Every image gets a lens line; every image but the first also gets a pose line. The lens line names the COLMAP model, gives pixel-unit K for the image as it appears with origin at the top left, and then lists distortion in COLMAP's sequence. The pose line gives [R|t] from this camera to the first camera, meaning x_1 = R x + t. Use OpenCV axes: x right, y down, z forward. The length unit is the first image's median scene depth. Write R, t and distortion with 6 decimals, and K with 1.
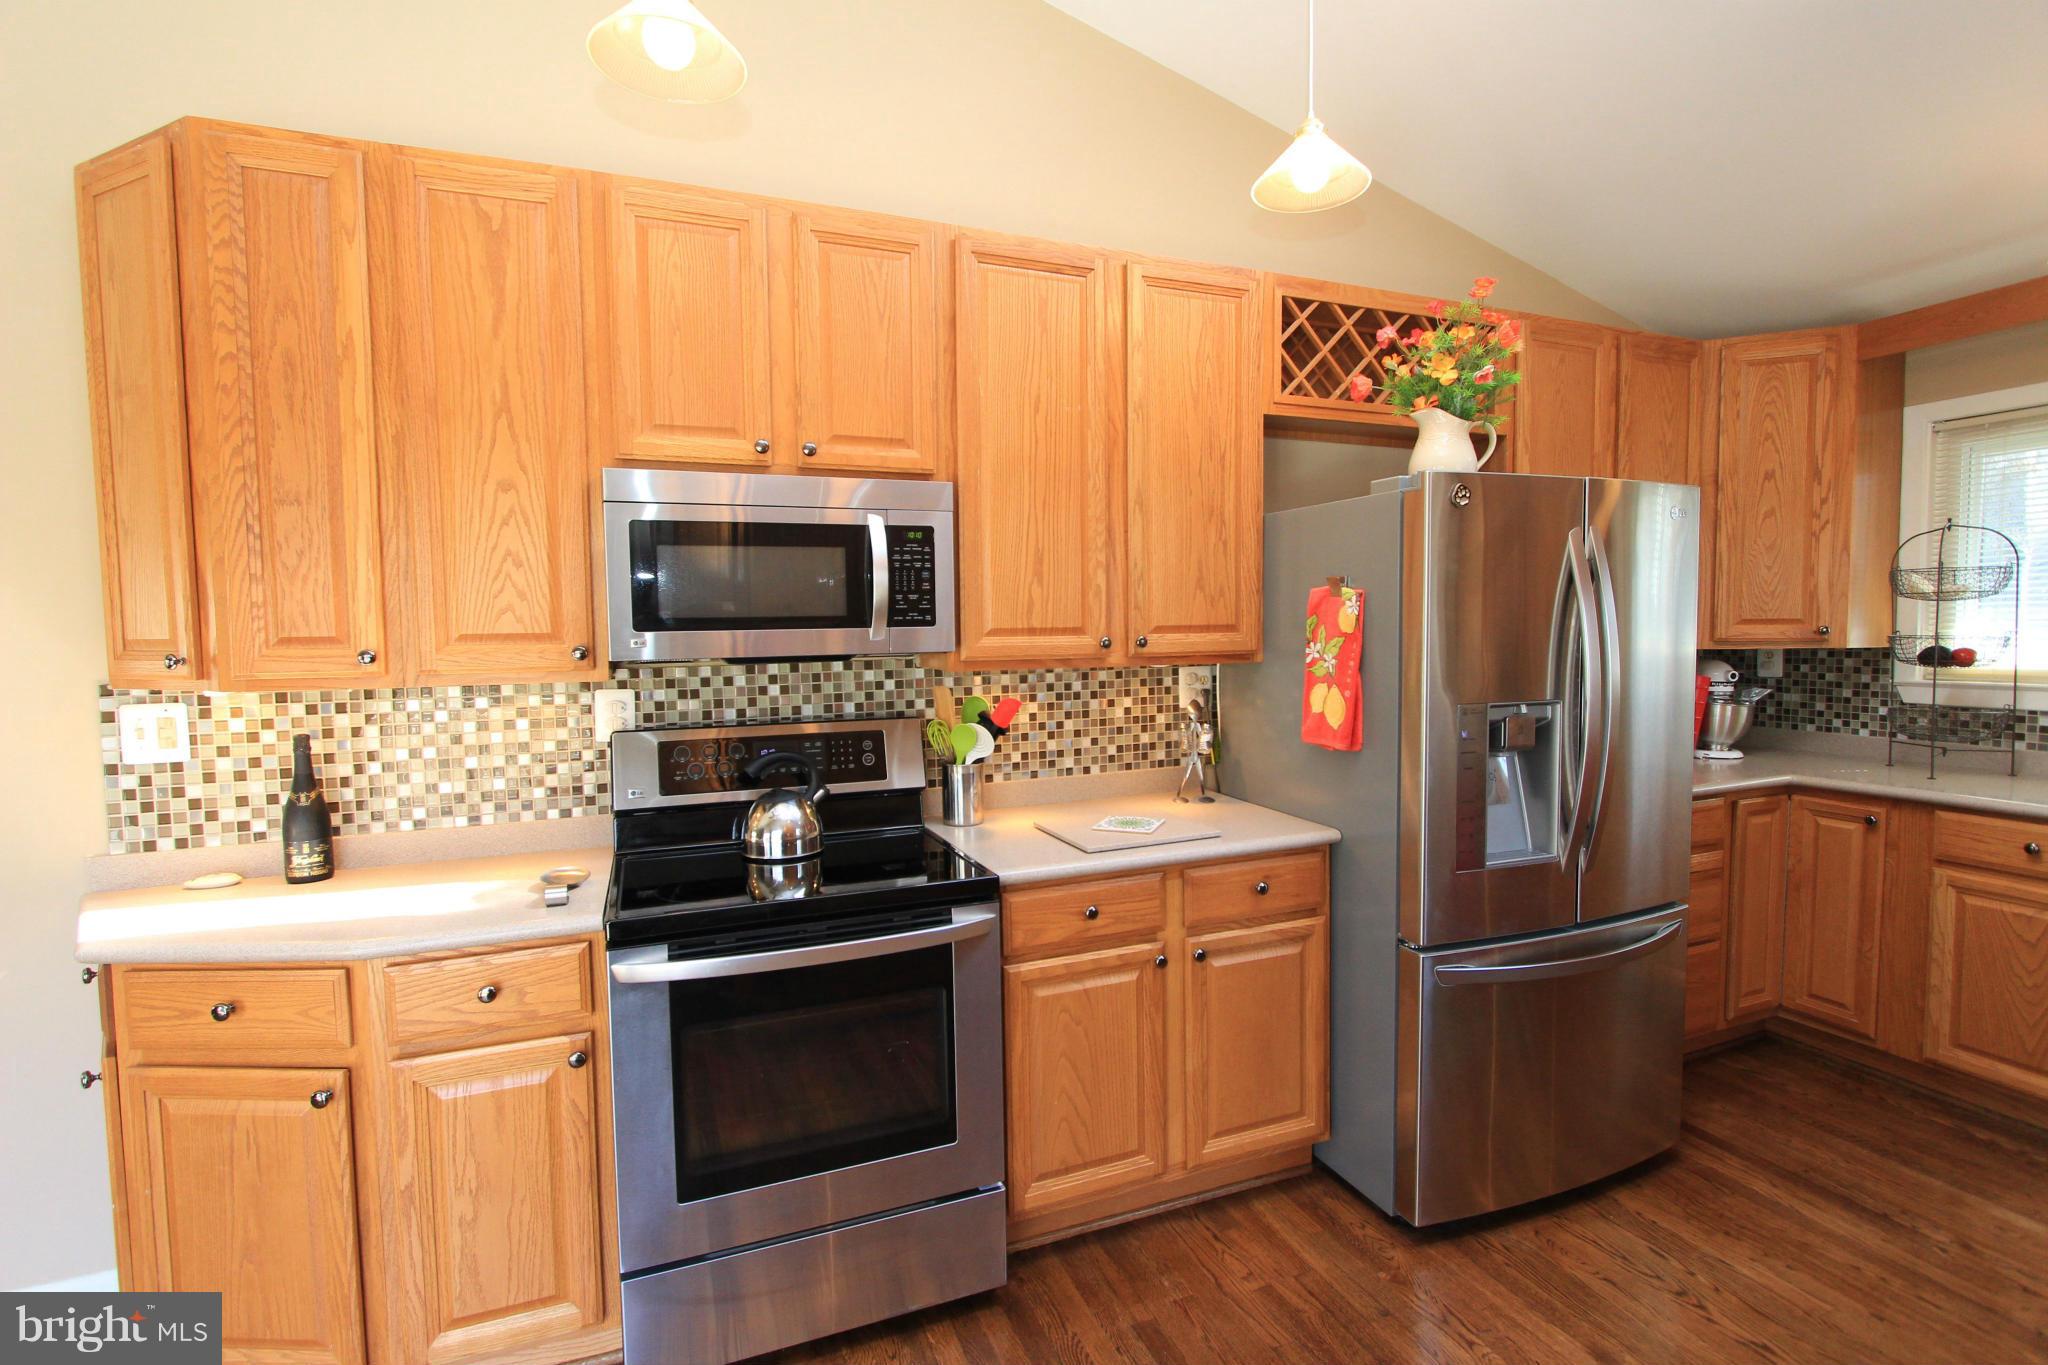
lens RADIAL K [[923.6, 0, 1020.8], [0, 923.6, 677.4], [0, 0, 1]] dist [-0.014606, 0.000025]
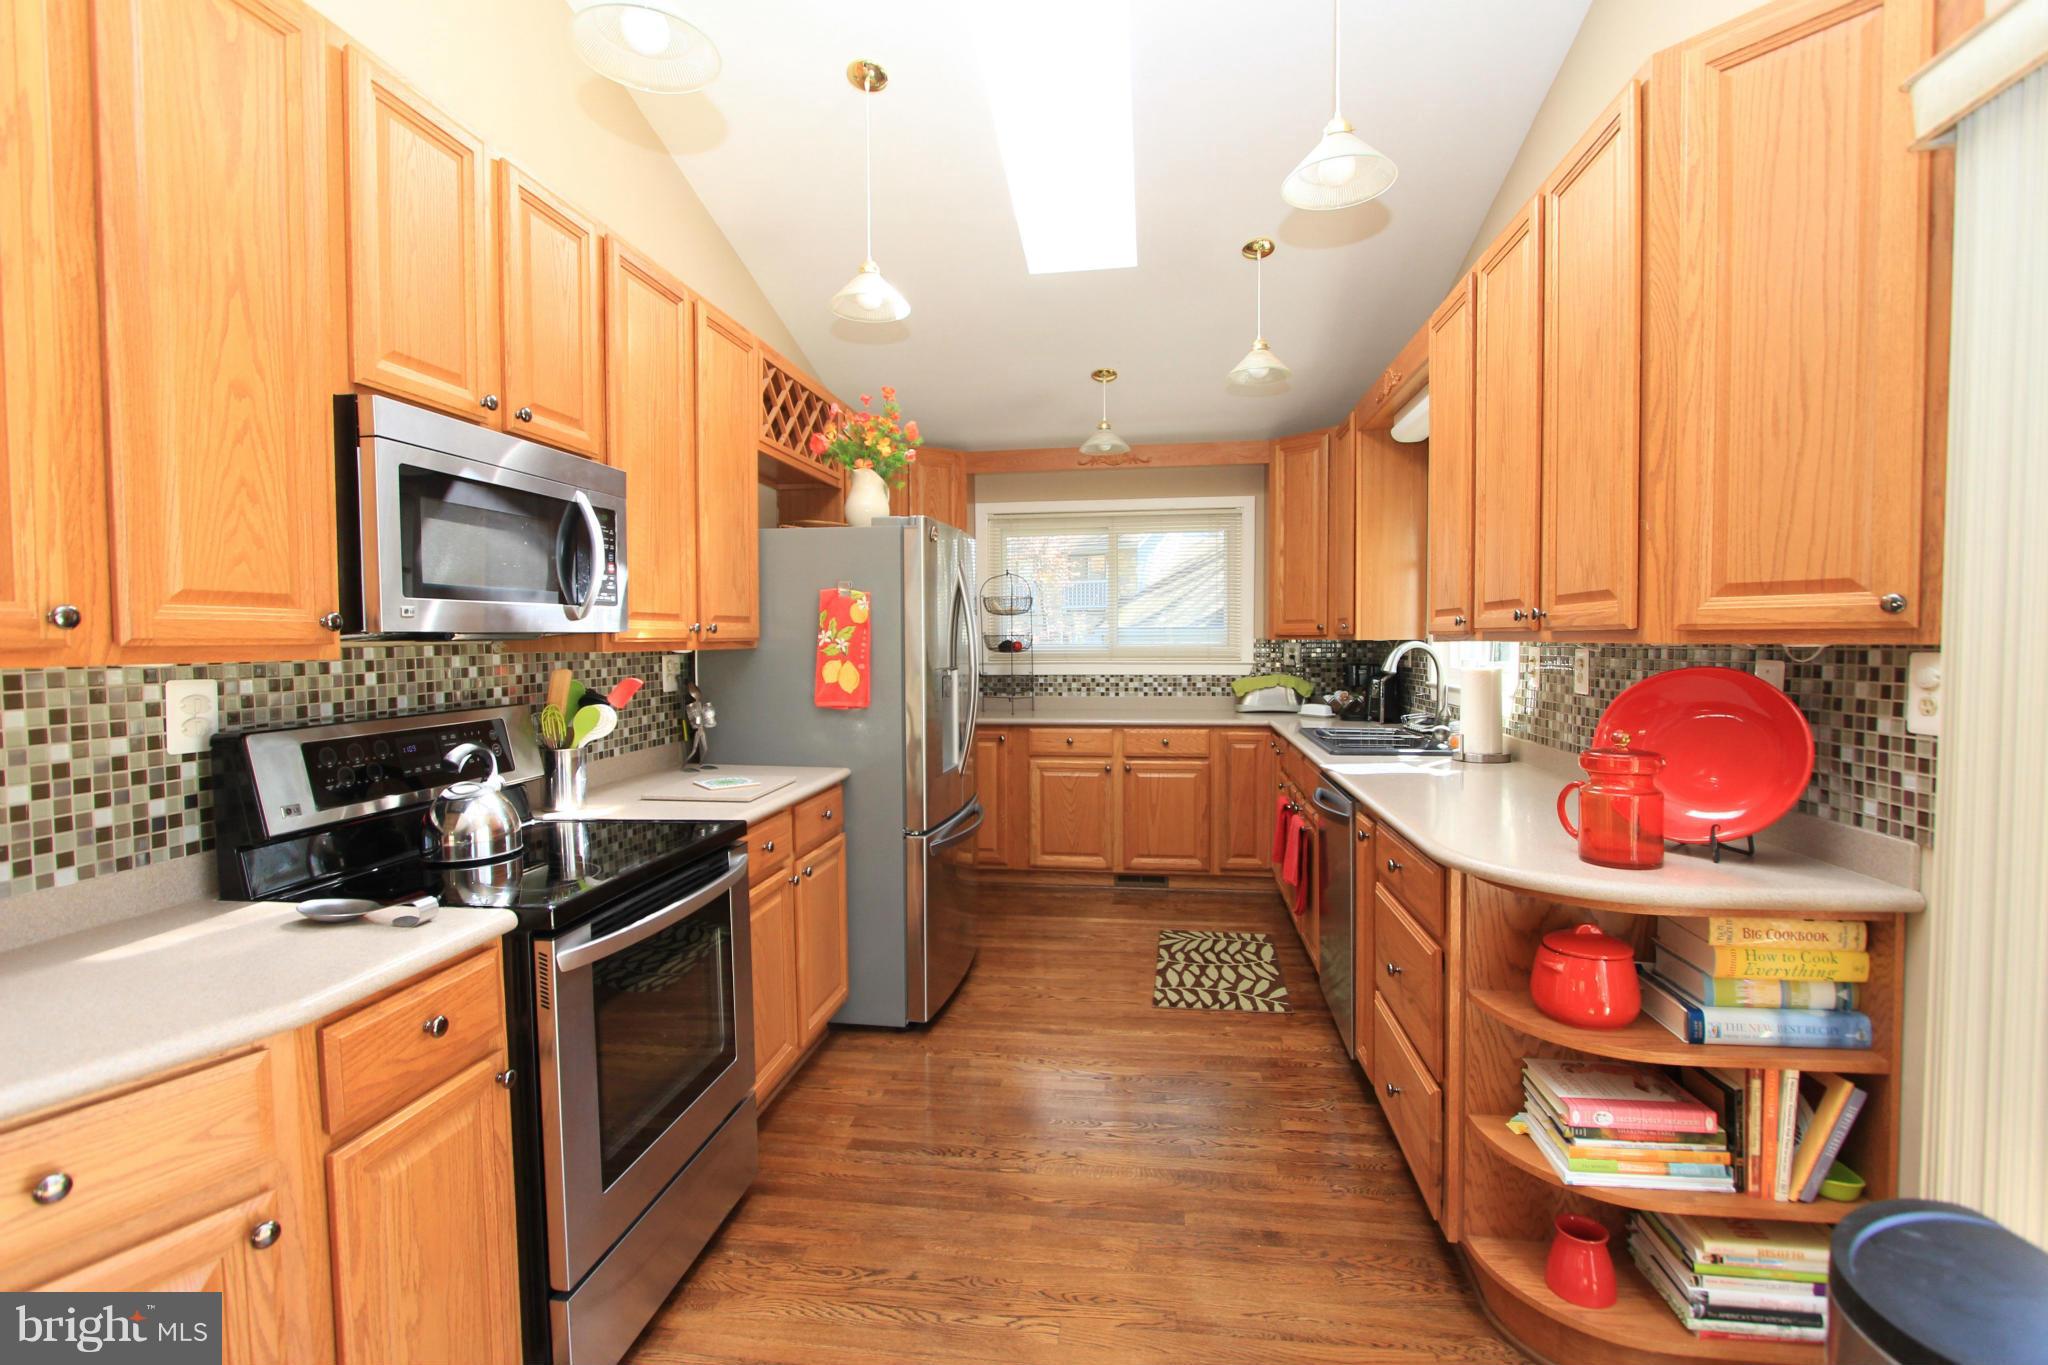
lens RADIAL K [[938.3, 0, 1016.4], [0, 938.3, 674.8], [0, 0, 1]] dist [-0.016030, 0.000151]
pose [[0.496610, -0.025279, 0.867606, -0.732907], [0.047041, 0.998891, 0.002179, 0.036829], [-0.866698, 0.039731, 0.497248, 0.087259]]
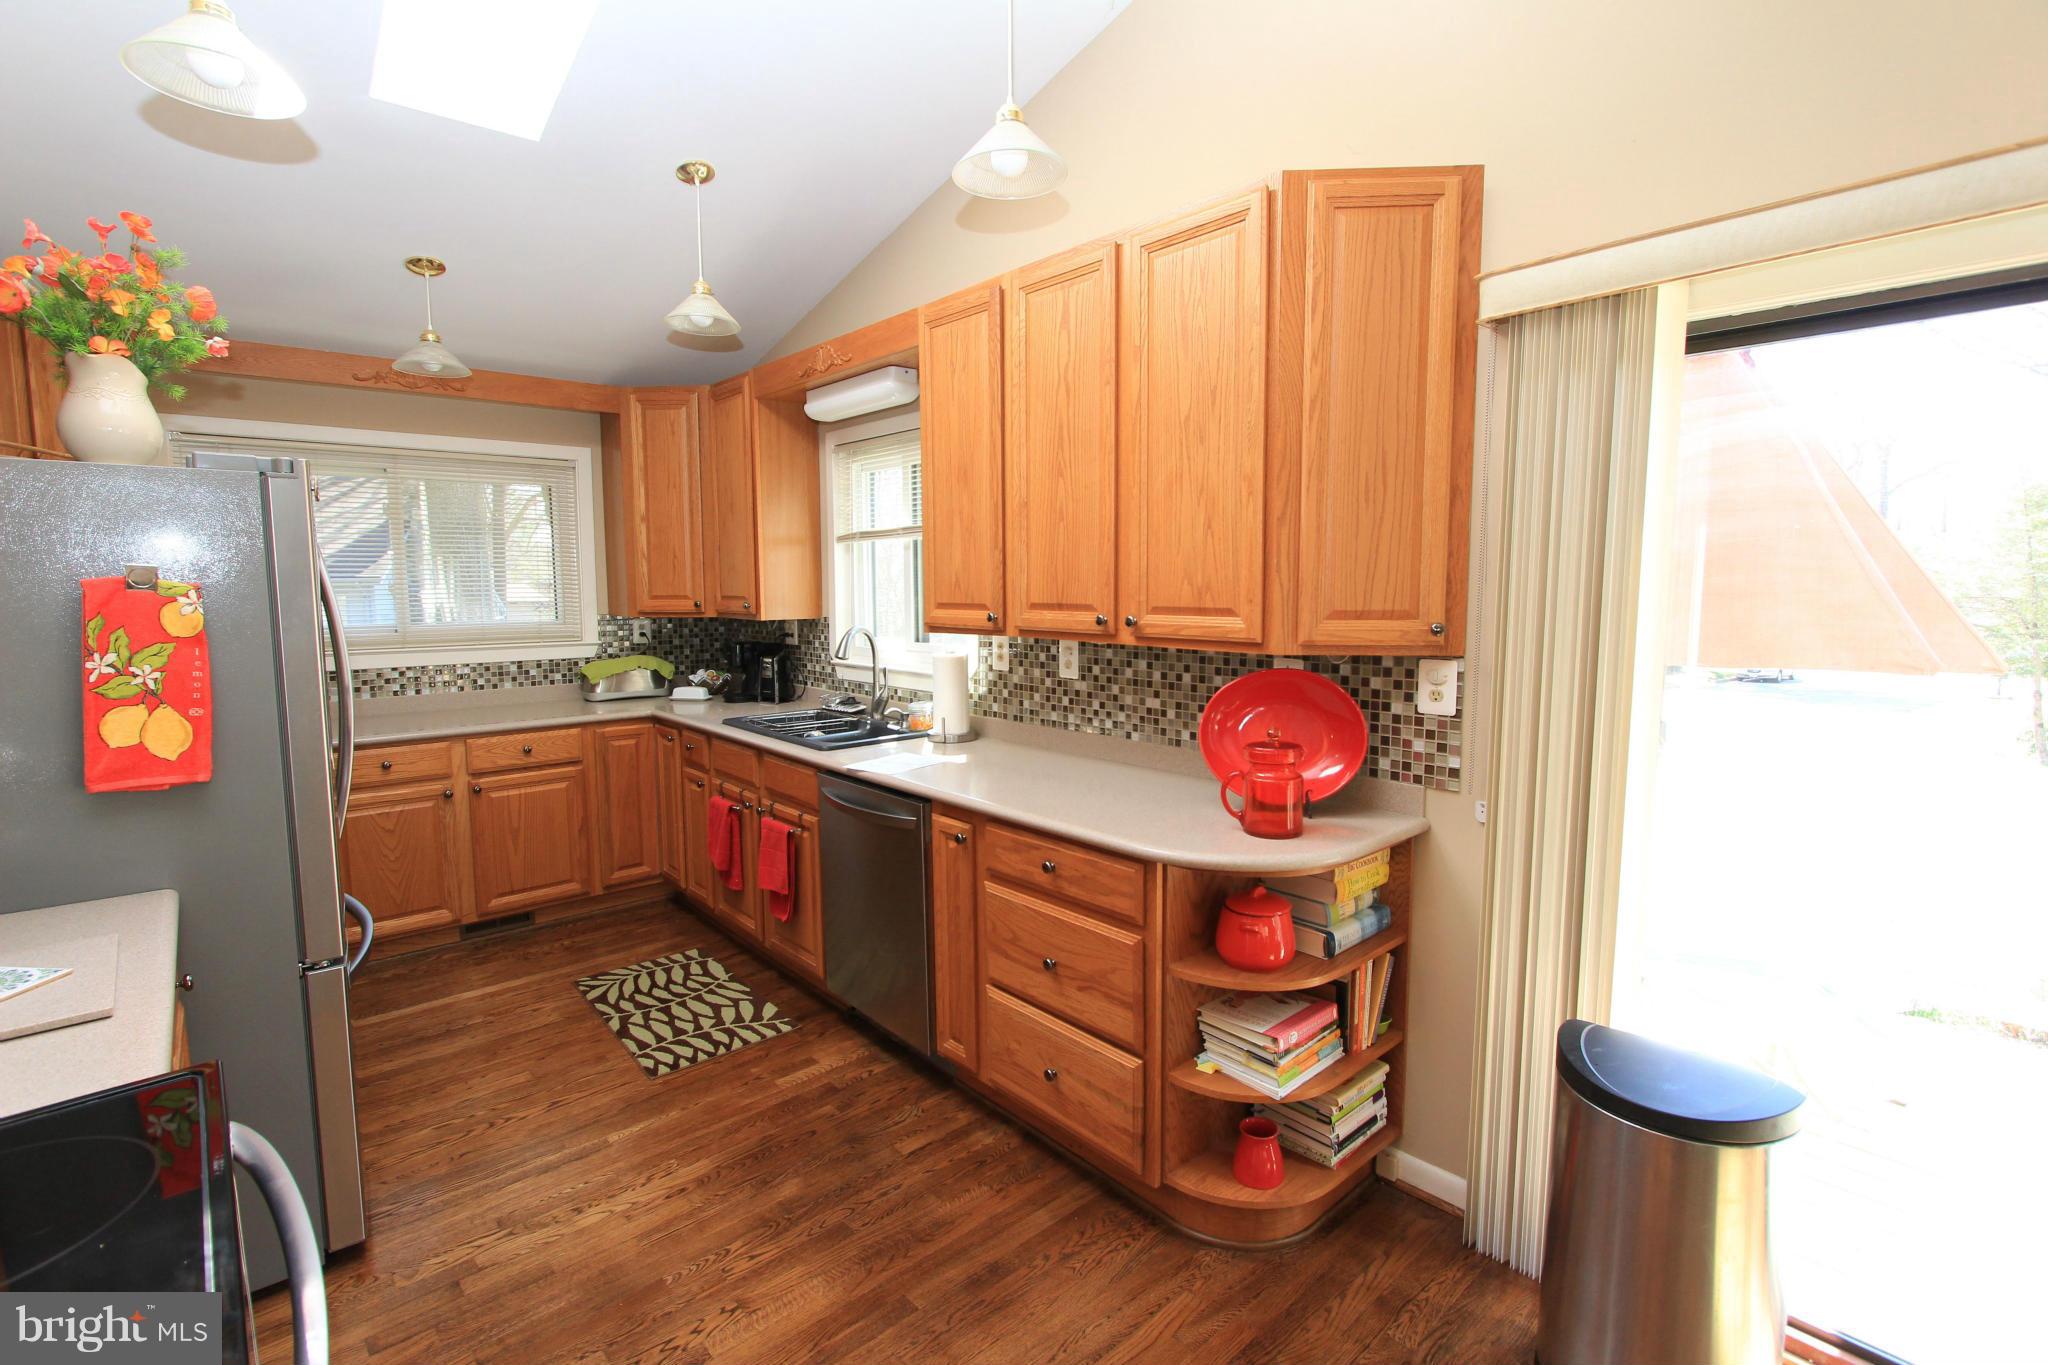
lens RADIAL K [[938.3, 0, 1016.4], [0, 938.3, 674.8], [0, 0, 1]] dist [-0.016030, 0.000151]
pose [[-0.347990, -0.082930, 0.933823, -0.622711], [0.057201, 0.992346, 0.109443, -0.059830], [-0.935752, 0.091501, -0.340583, 0.579271]]
